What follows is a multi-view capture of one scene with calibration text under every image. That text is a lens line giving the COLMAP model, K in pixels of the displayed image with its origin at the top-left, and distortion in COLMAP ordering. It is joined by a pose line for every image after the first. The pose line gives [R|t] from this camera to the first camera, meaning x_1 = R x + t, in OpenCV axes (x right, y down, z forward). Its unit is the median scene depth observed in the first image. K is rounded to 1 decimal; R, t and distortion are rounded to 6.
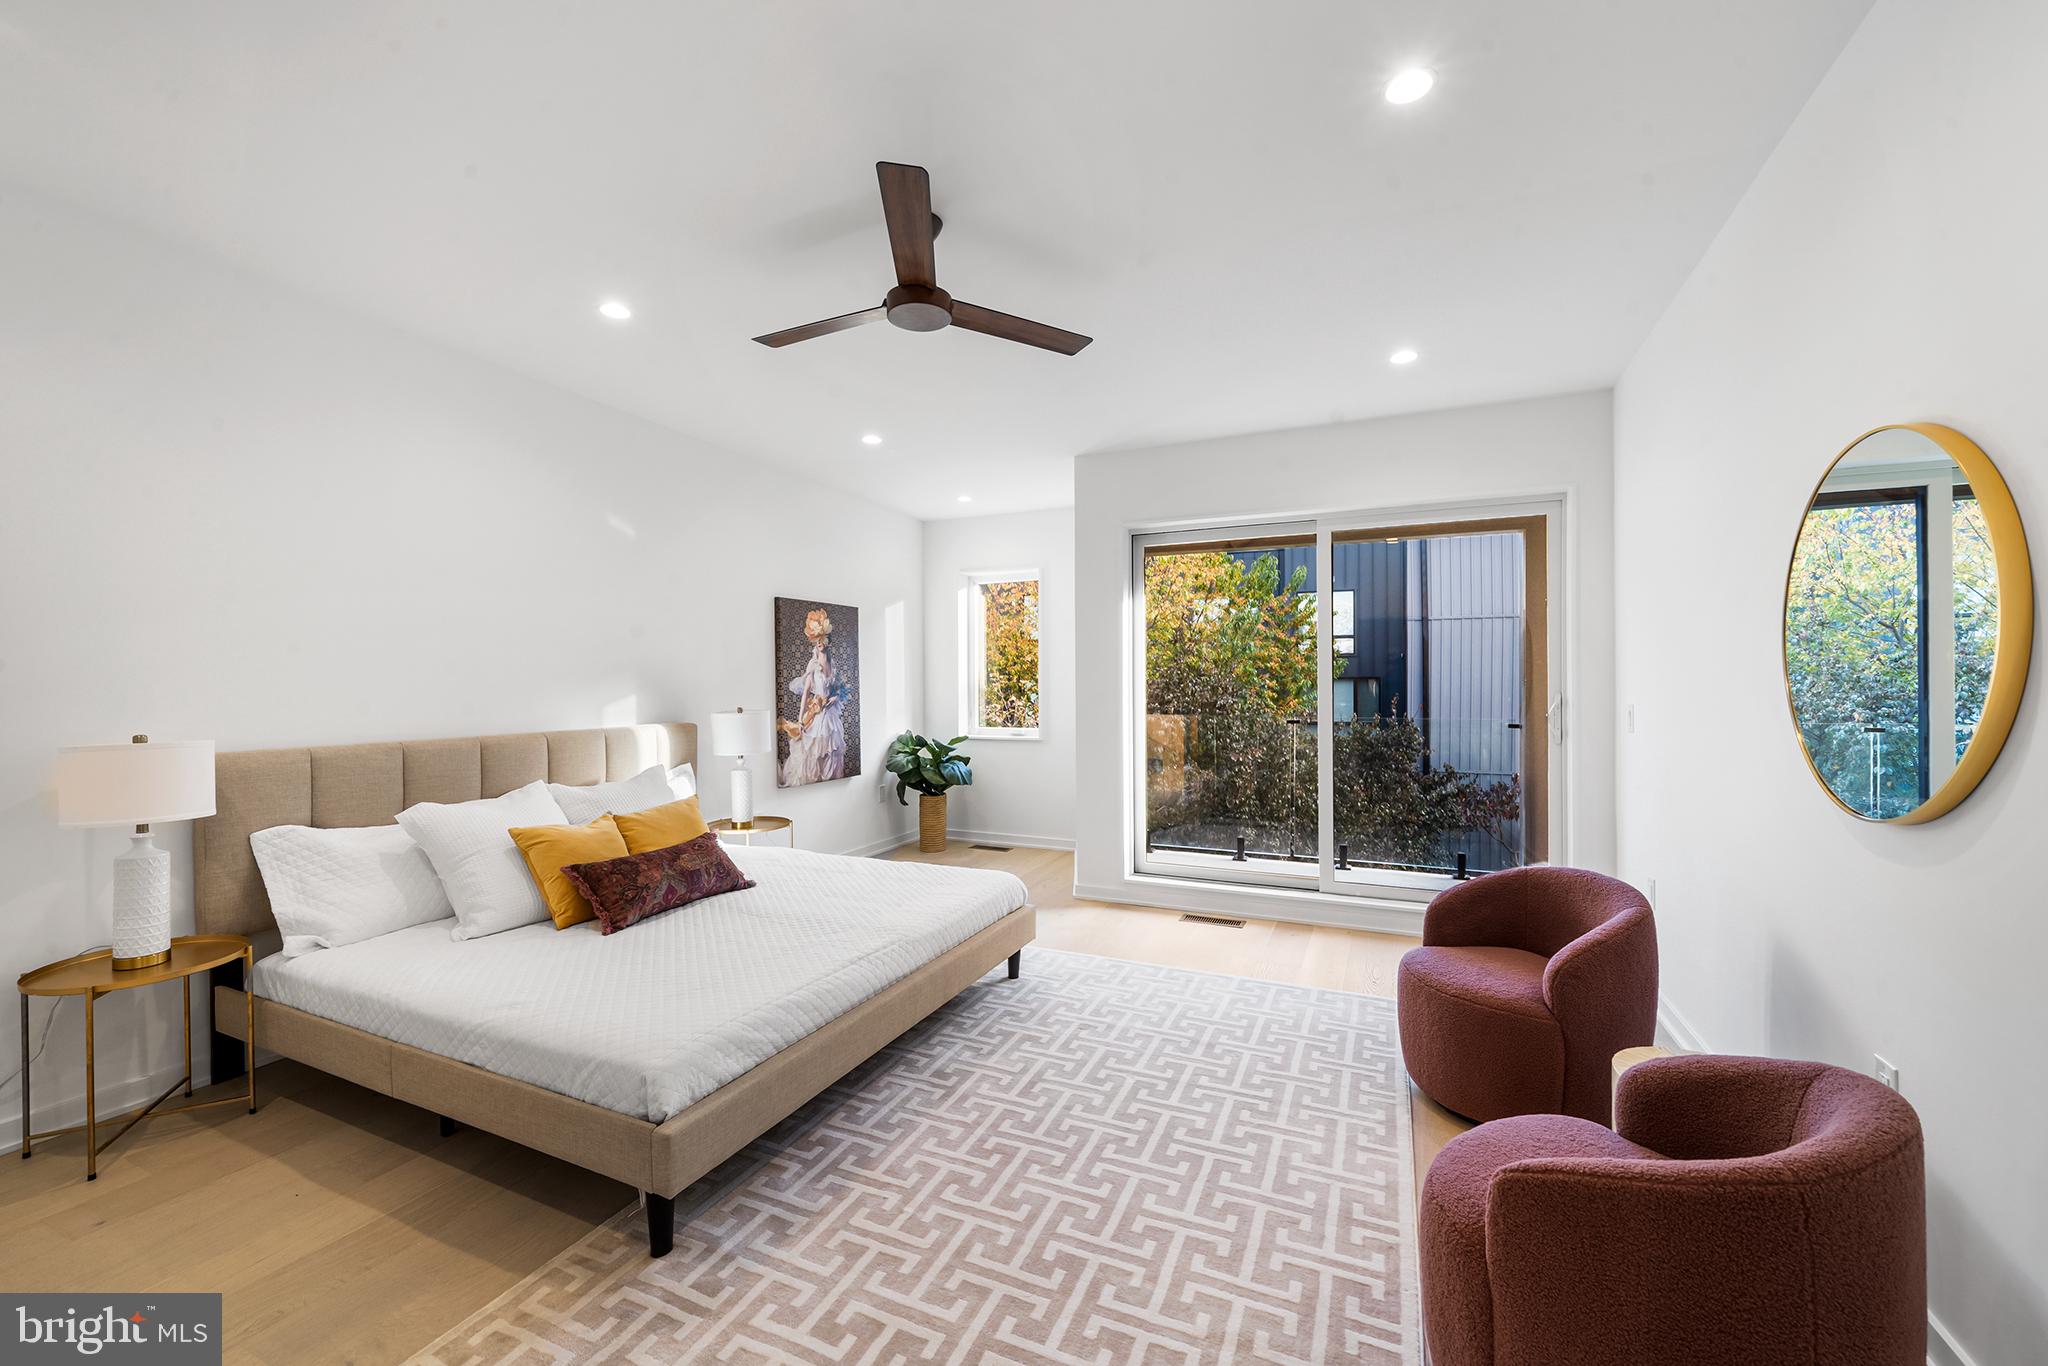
lens RADIAL K [[826.8, 0, 1024.0], [0, 826.8, 683.0], [0, 0, 1]] dist [-0.000454, 0.000154]
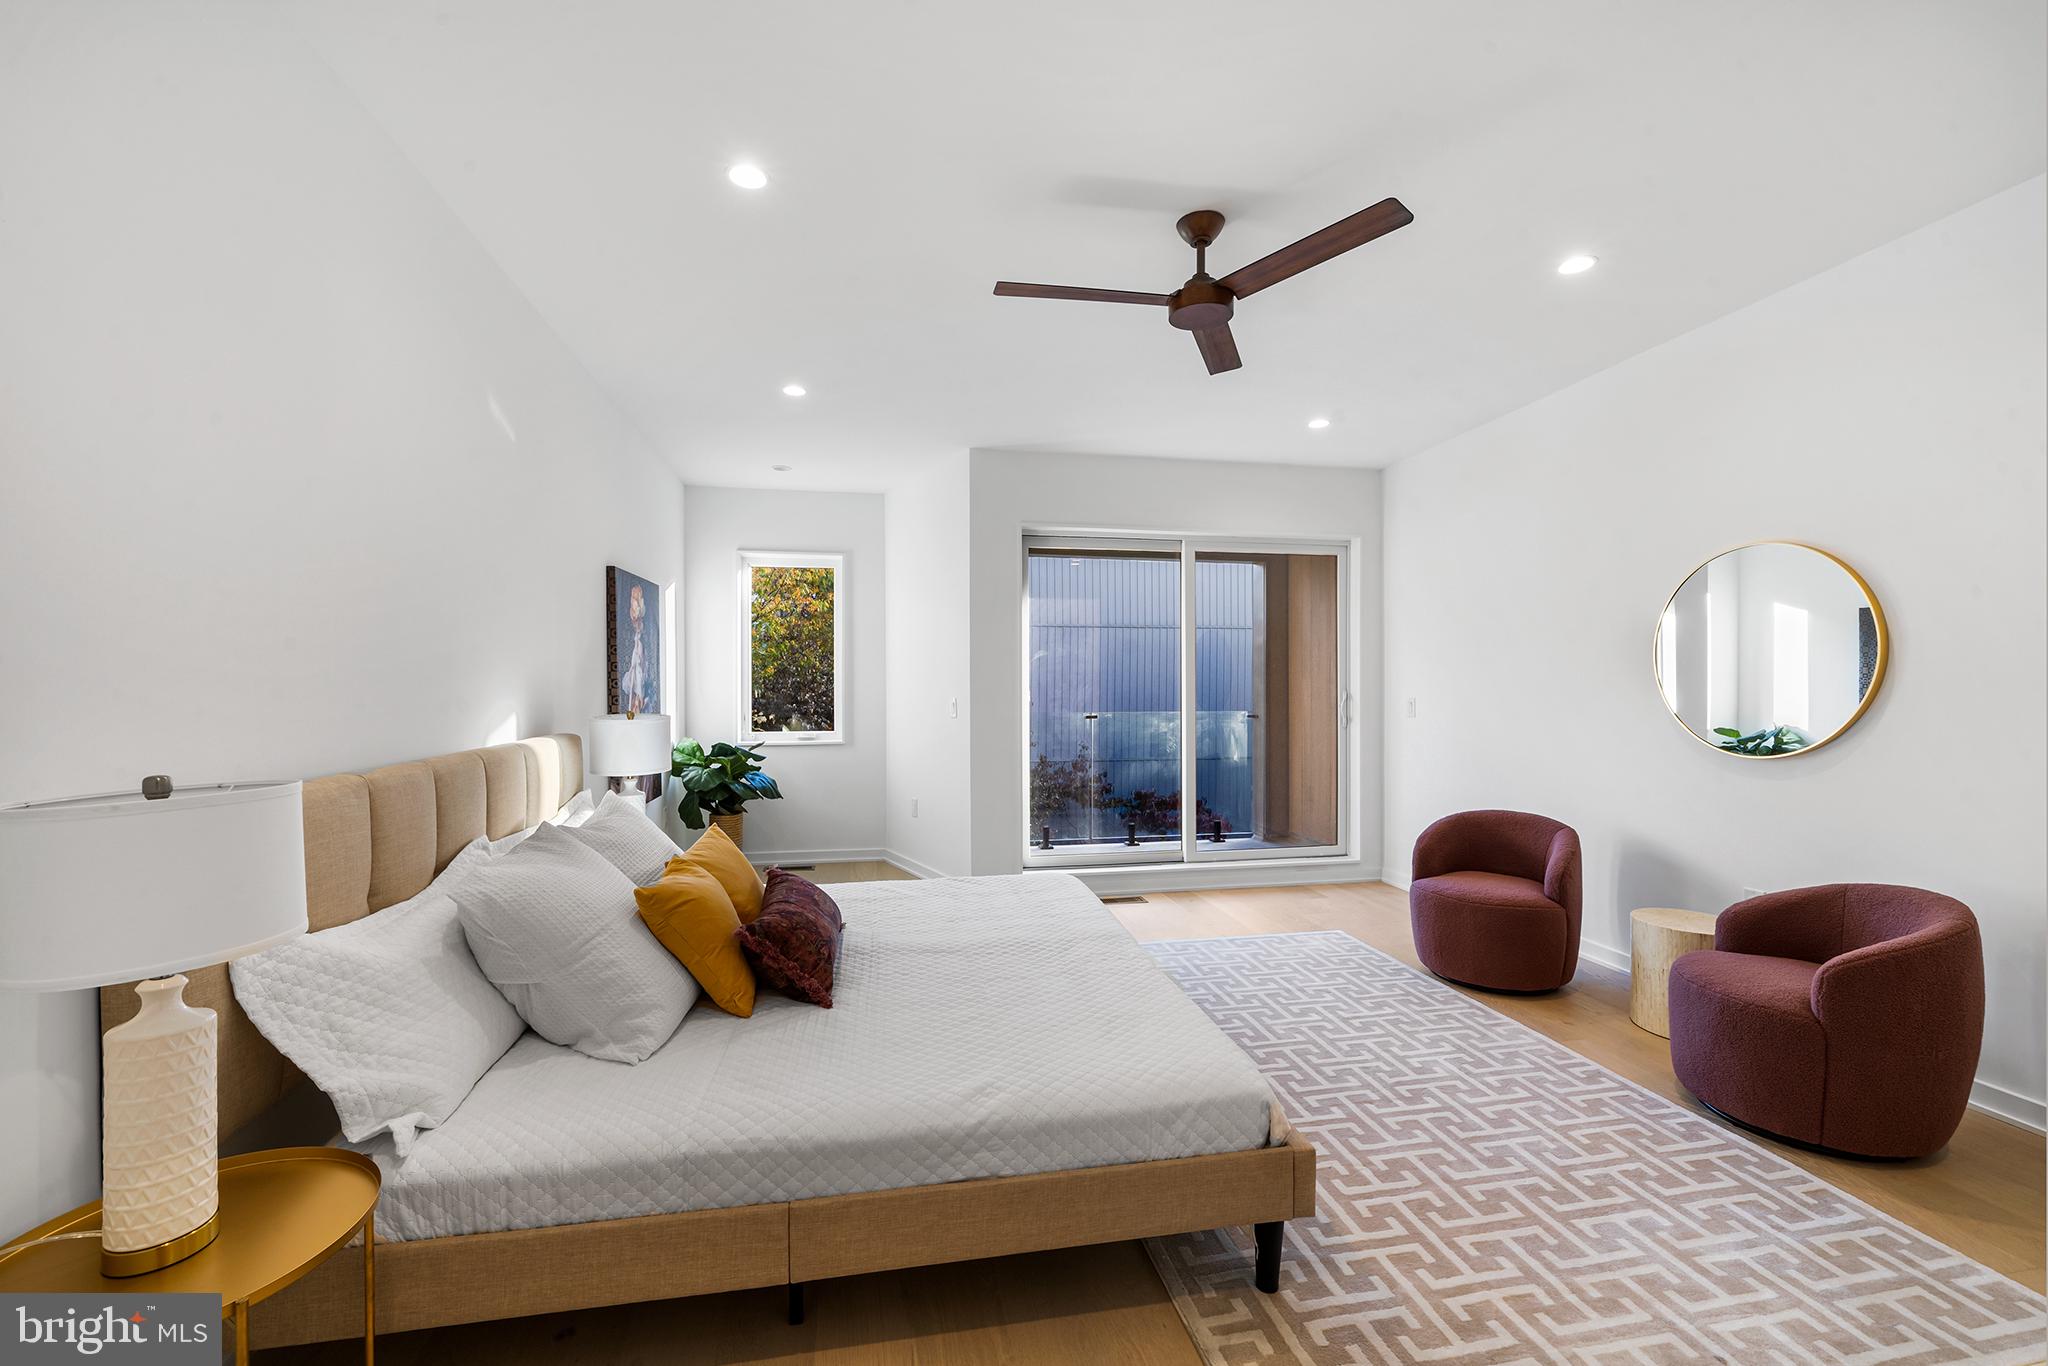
lens RADIAL K [[860.6, 0, 1029.2], [0, 860.6, 676.3], [0, 0, 1]] dist [0.000753, 0.000152]
pose [[0.803924, 0.008179, 0.594676, -0.624103], [-0.004442, 0.999960, -0.007748, 0.003950], [-0.594716, 0.003587, 0.803928, 0.189503]]
